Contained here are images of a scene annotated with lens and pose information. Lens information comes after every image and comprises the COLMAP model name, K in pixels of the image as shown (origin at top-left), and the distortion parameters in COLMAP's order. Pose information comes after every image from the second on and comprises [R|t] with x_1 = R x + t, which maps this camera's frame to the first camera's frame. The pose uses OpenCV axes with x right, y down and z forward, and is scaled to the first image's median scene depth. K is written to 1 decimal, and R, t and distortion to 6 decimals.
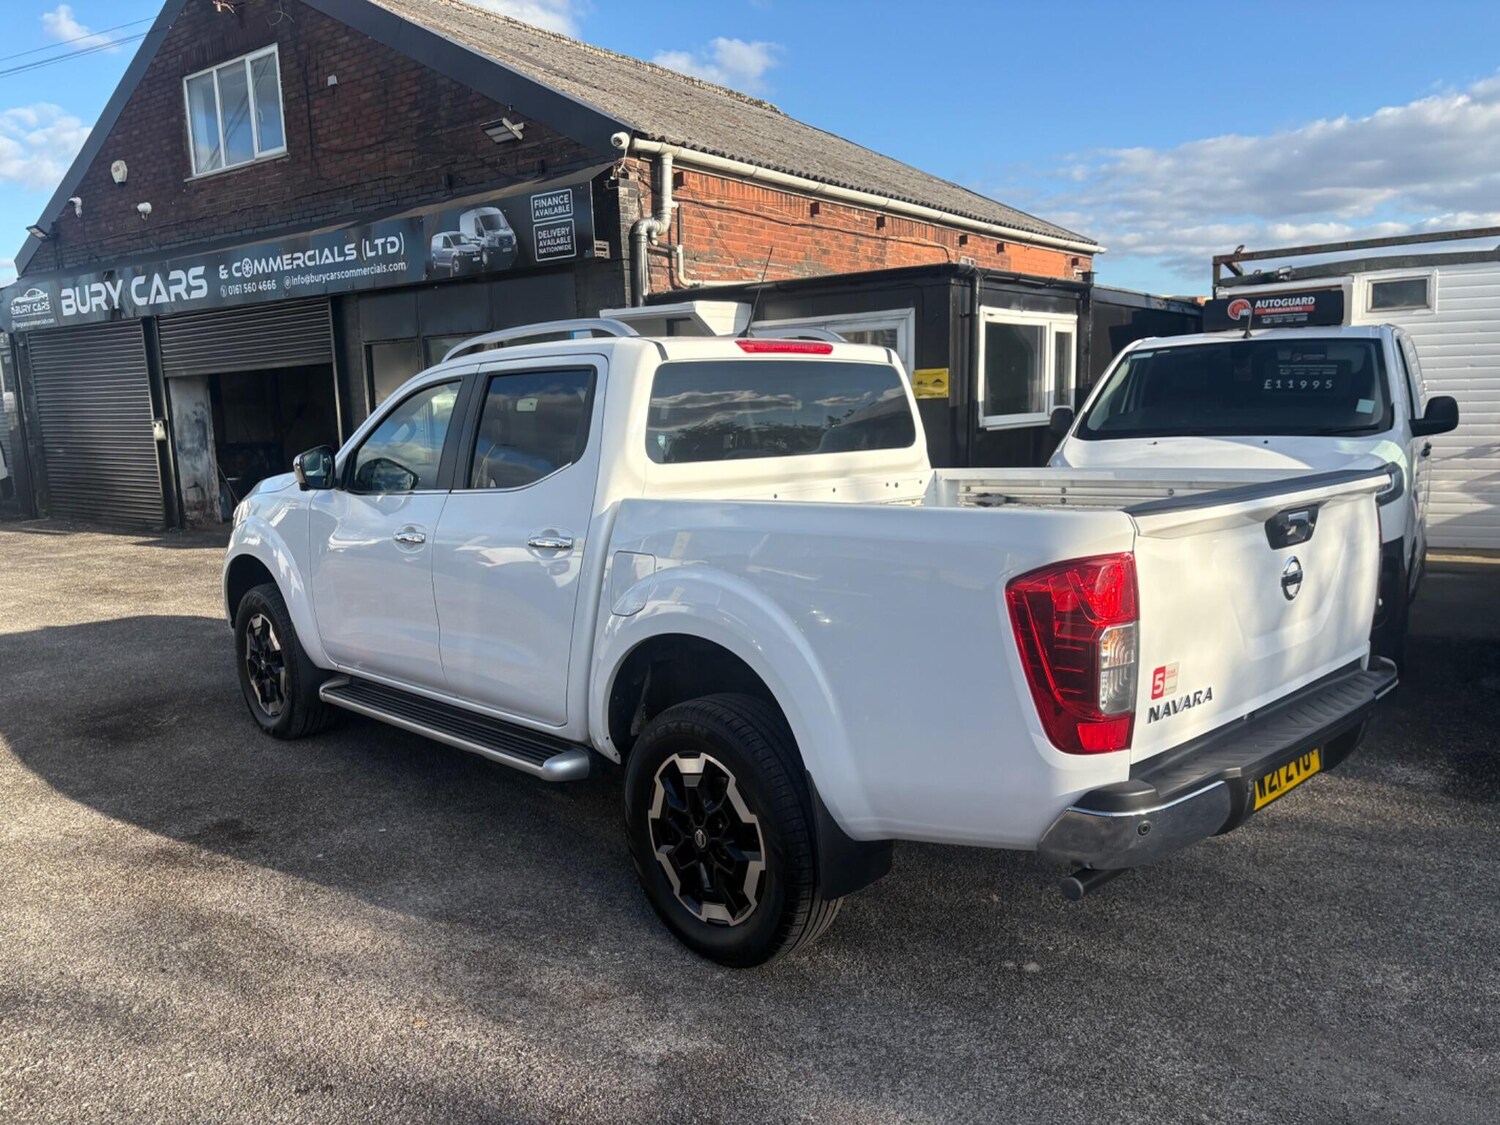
lens RADIAL K [[1138.0, 0, 751.3], [0, 1138.0, 569.7], [0, 0, 1]] dist [0.047434, -0.042135]
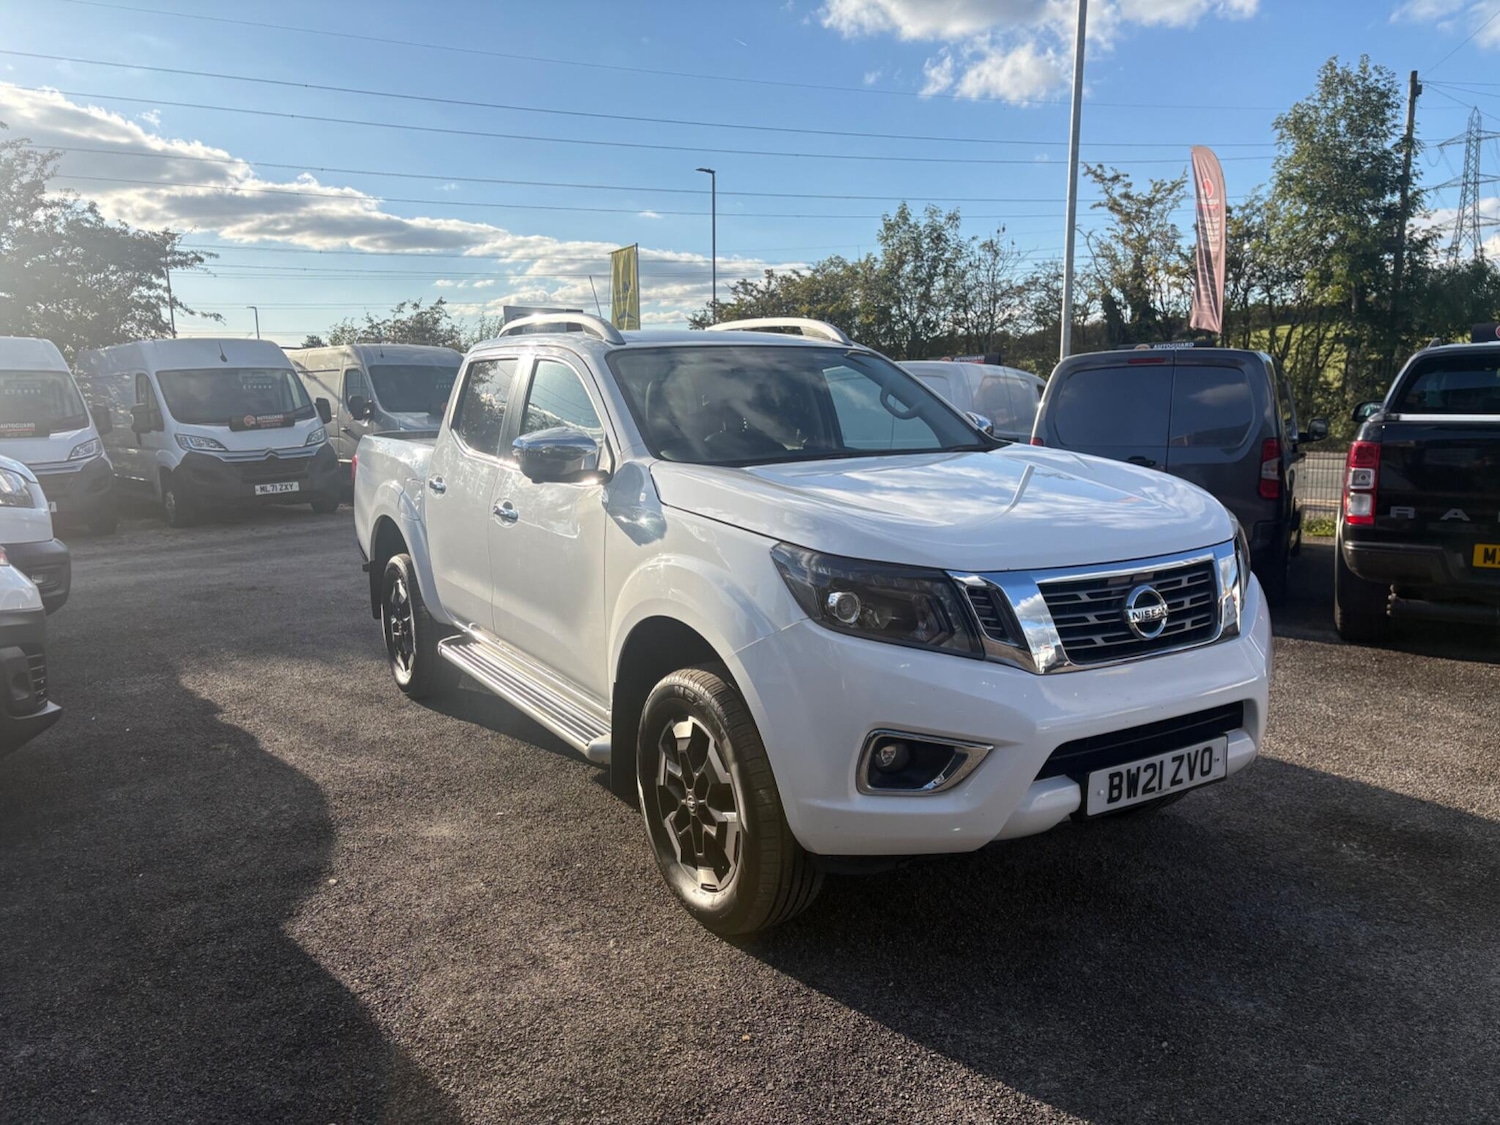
lens RADIAL K [[1138.0, 0, 752.4], [0, 1138.0, 569.5], [0, 0, 1]] dist [0.047434, -0.042135]
pose [[-0.976079, 0.009438, 0.217213, -0.193795], [0.072888, 0.955447, 0.286020, -0.131726], [-0.204836, 0.295010, -0.933280, 0.960059]]
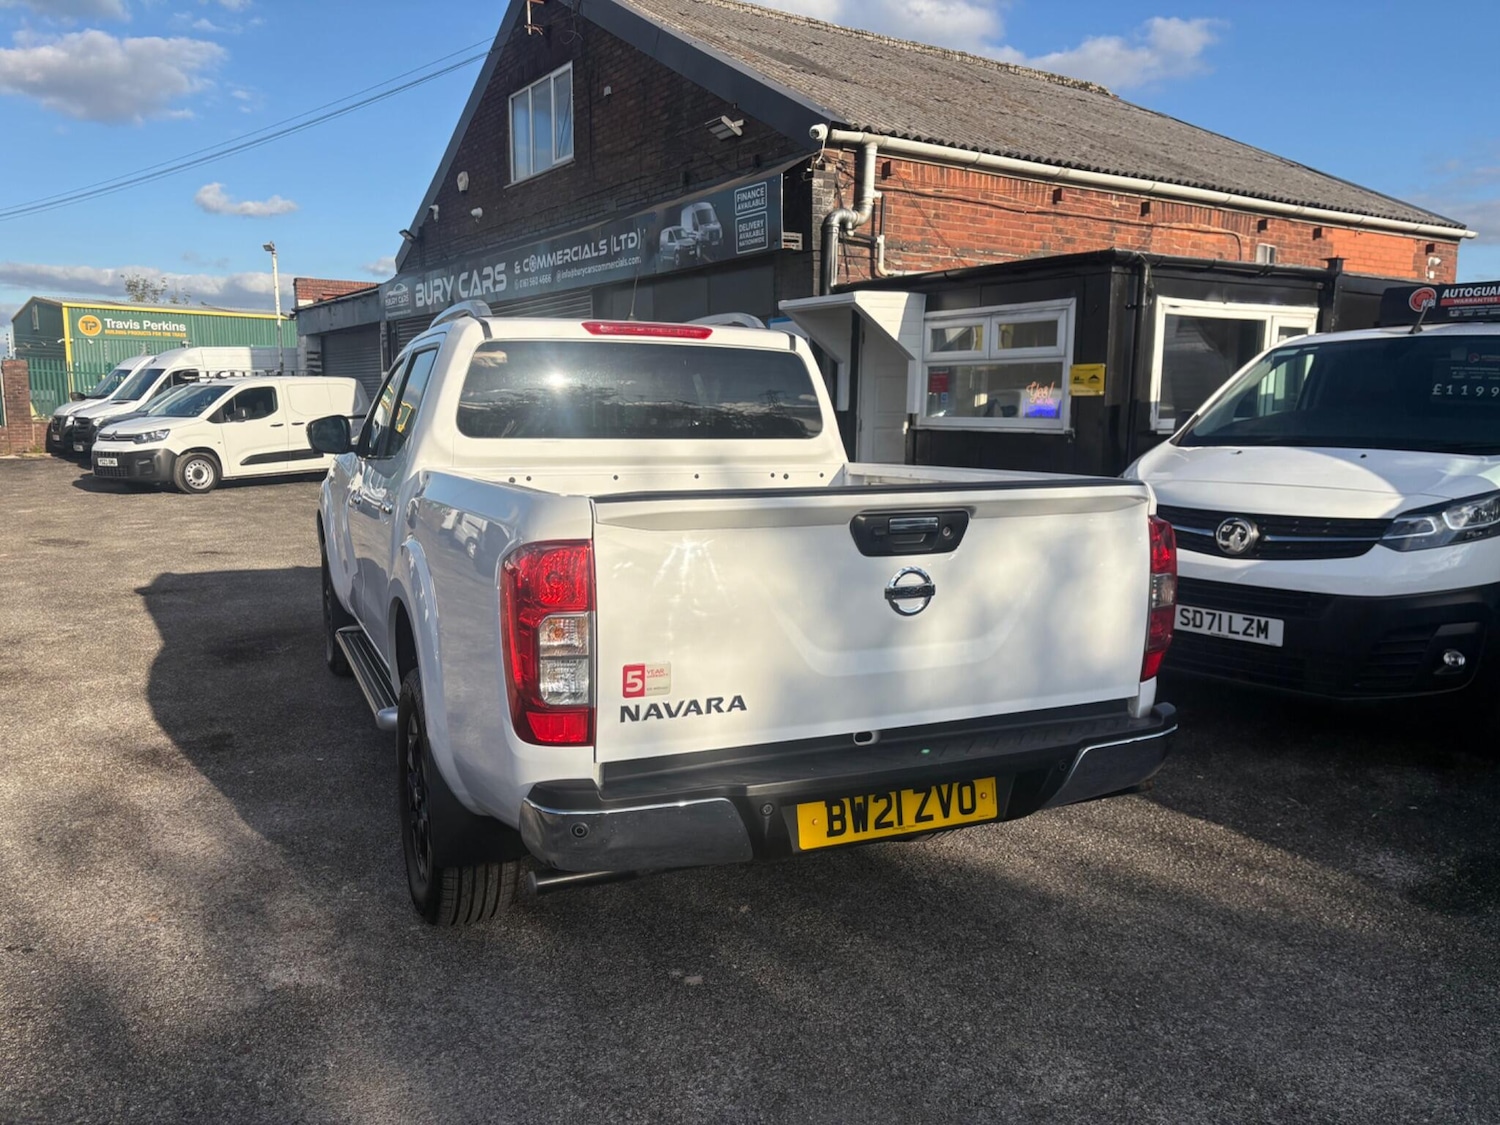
lens RADIAL K [[1138.0, 0, 741.2], [0, 1138.0, 559.0], [0, 0, 1]] dist [0.047434, -0.042135]
pose [[0.940213, 0.079000, -0.331299, 0.183130], [-0.080779, 0.996696, 0.008420, -0.004091], [0.330870, 0.018845, 0.943488, 0.034945]]
